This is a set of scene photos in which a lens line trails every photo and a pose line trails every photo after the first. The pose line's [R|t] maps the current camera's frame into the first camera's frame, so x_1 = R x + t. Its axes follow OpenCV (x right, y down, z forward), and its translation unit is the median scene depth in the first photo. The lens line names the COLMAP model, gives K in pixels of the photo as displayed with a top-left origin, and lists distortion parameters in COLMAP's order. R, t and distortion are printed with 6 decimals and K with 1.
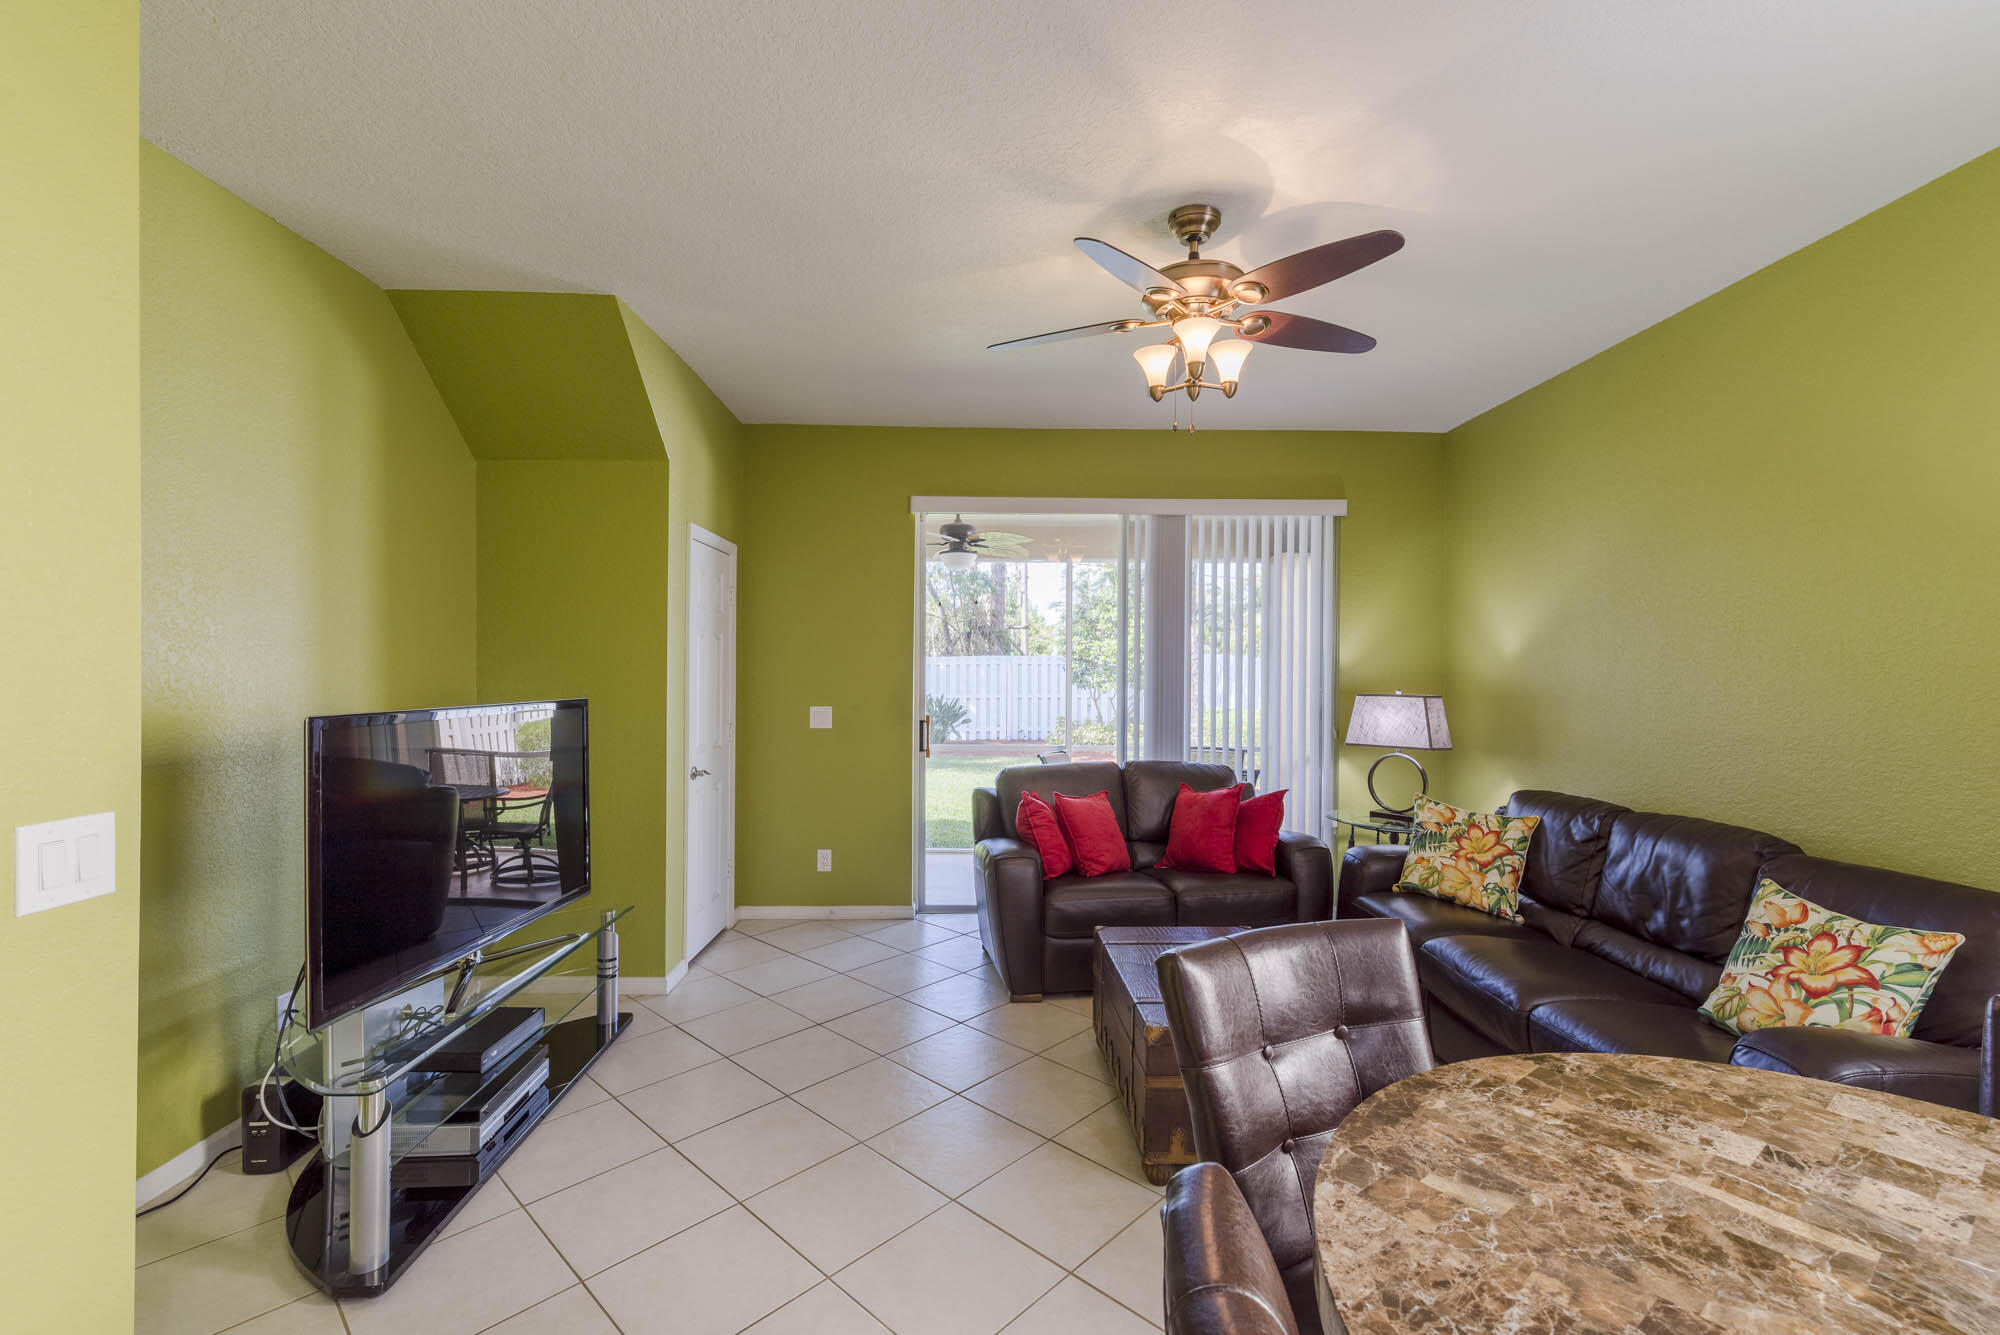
lens RADIAL K [[856.8, 0, 1004.3], [0, 856.8, 671.7], [0, 0, 1]] dist [-0.001624, 0.001127]
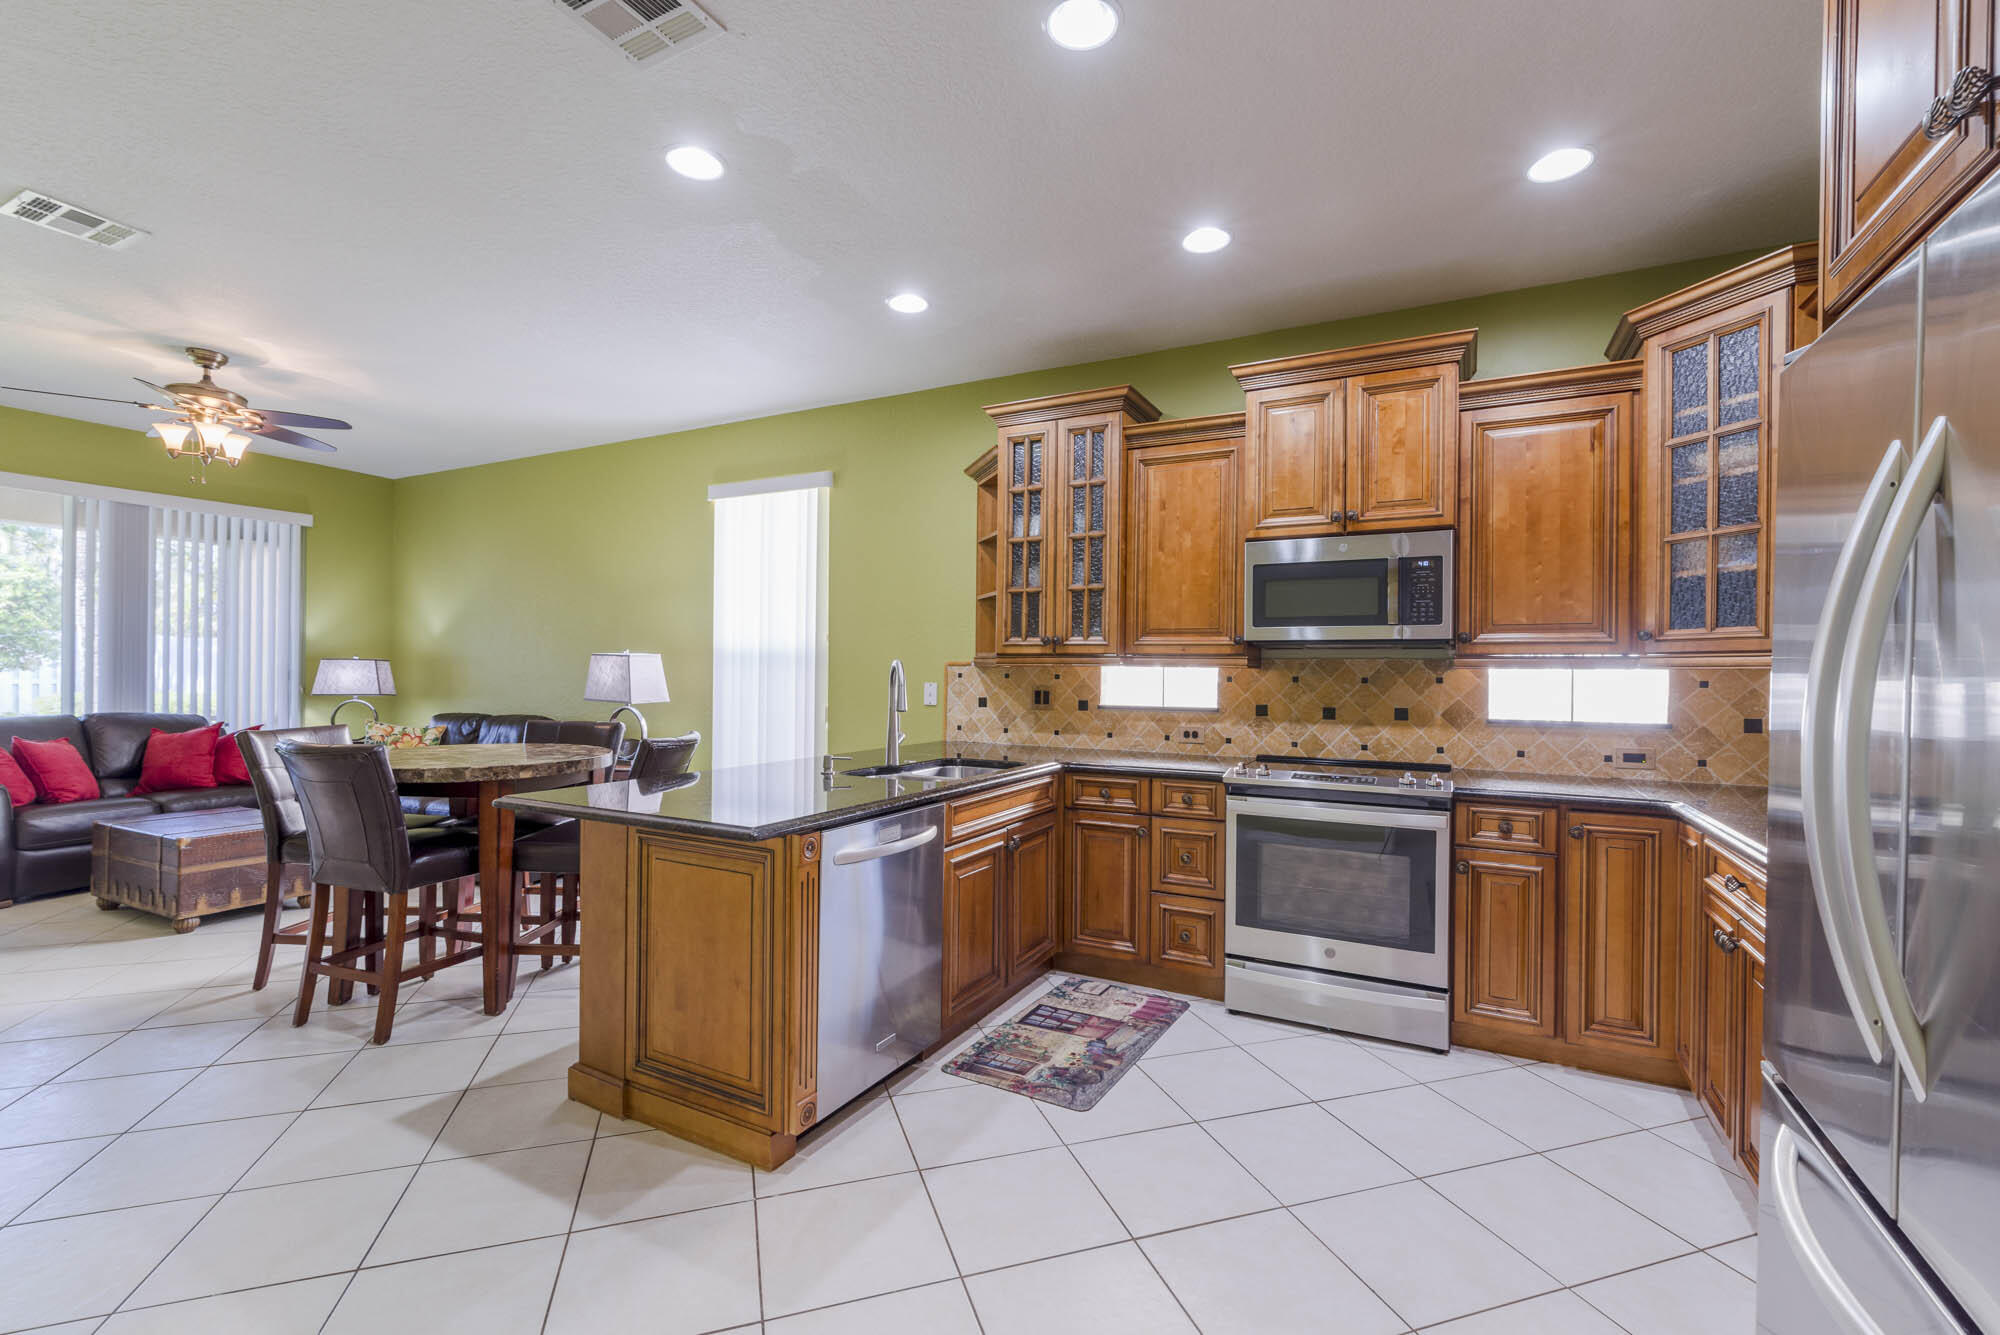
lens RADIAL K [[856.8, 0, 1004.3], [0, 856.8, 671.7], [0, 0, 1]] dist [-0.001624, 0.001127]
pose [[0.481206, -0.002465, 0.876604, -0.358541], [-0.007218, 0.999951, 0.006774, 0.039242], [-0.876578, -0.009587, 0.481165, -0.839269]]
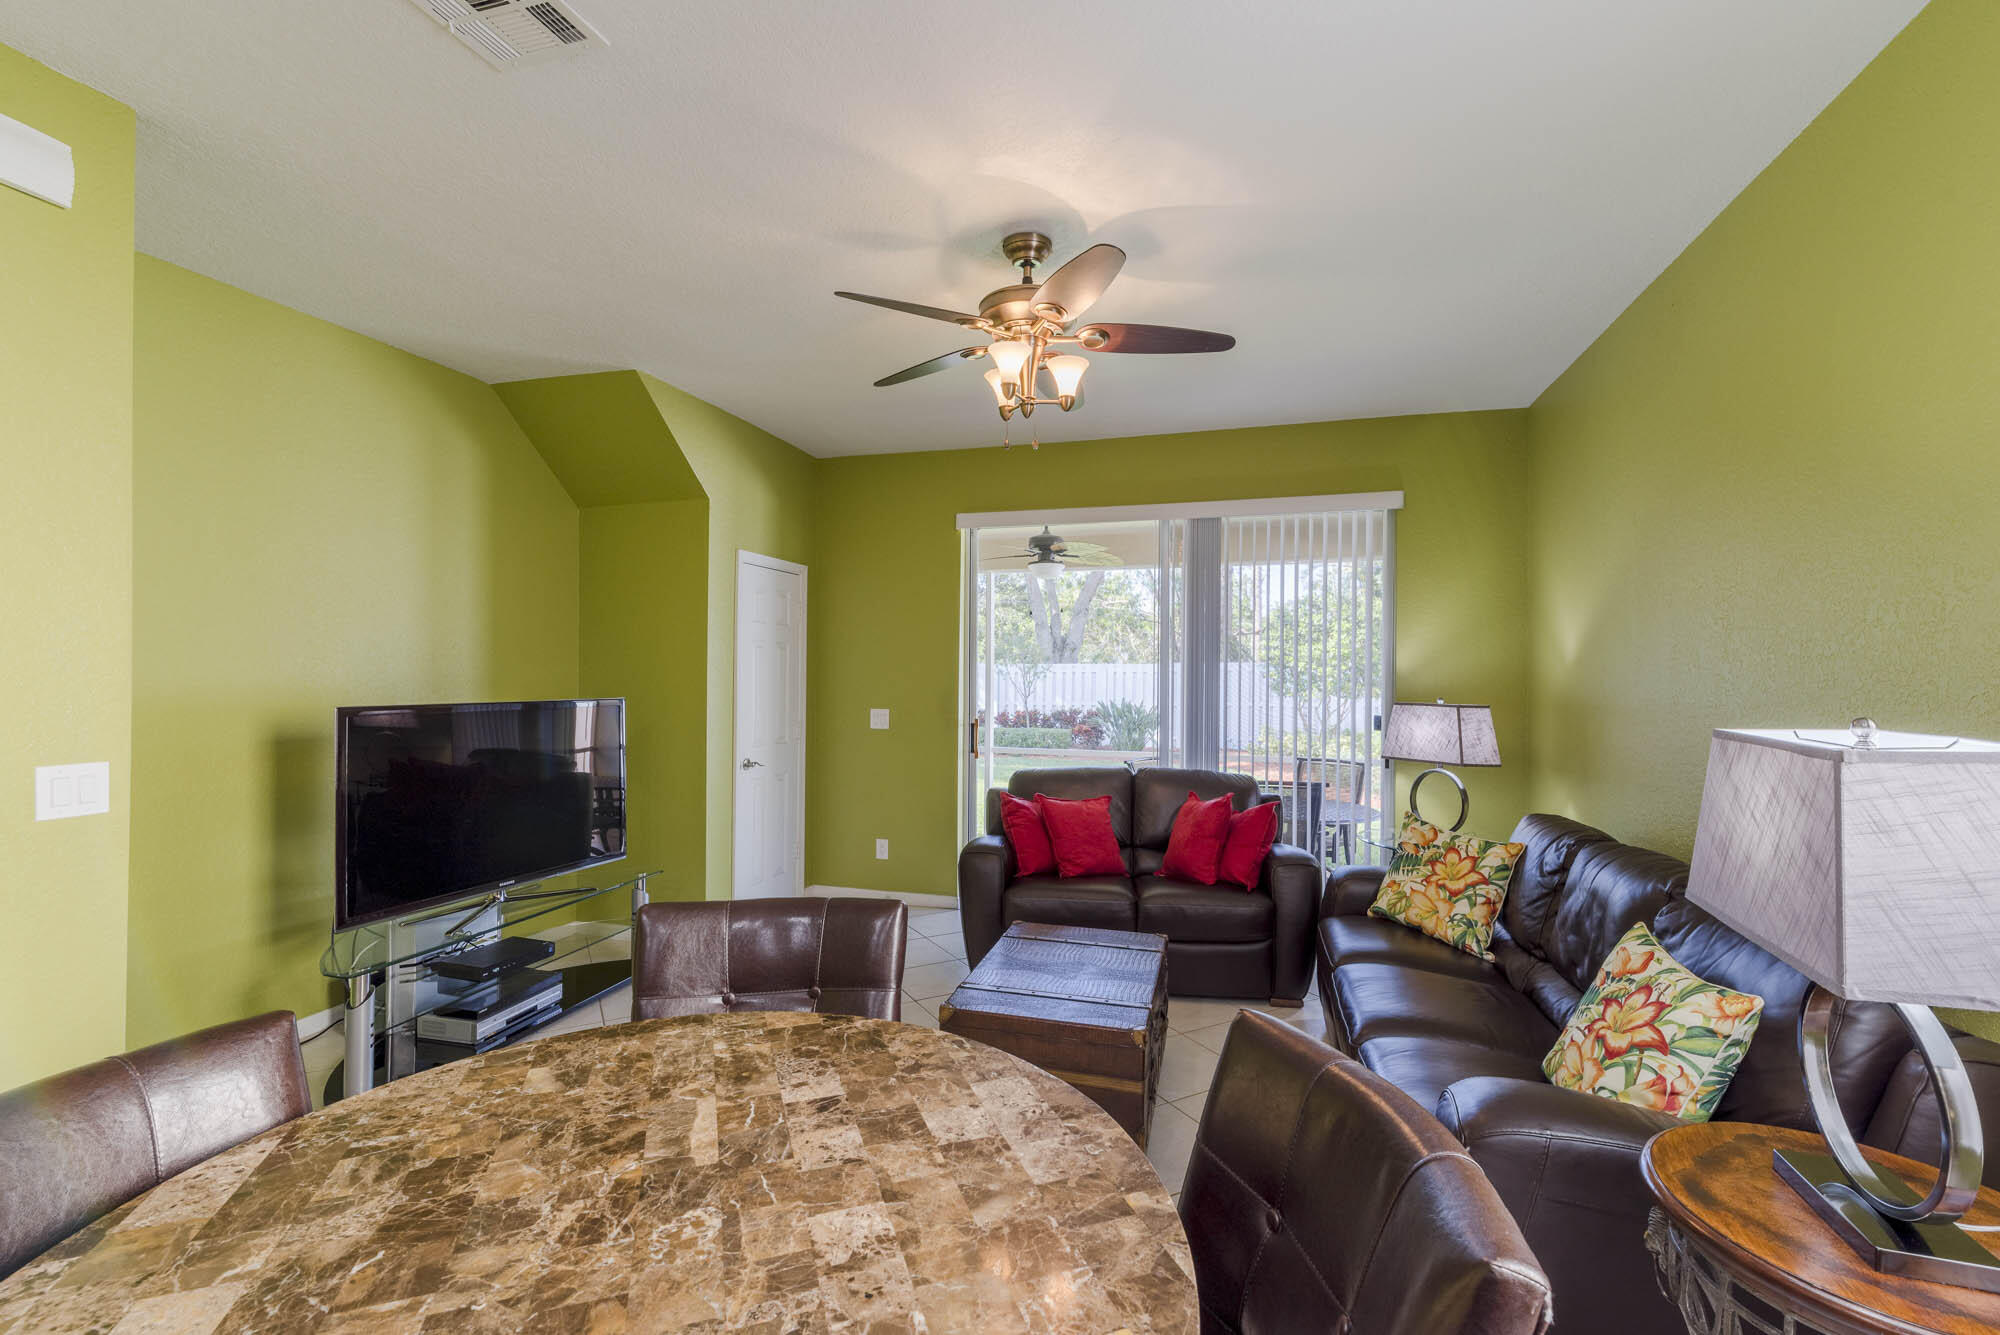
lens RADIAL K [[856.8, 0, 1004.3], [0, 856.8, 671.7], [0, 0, 1]] dist [-0.001624, 0.001127]
pose [[0.951819, -0.000183, -0.306661, 0.386200], [-0.002564, 0.999960, -0.008556, 0.002098], [0.306650, 0.008930, 0.951780, -0.001979]]
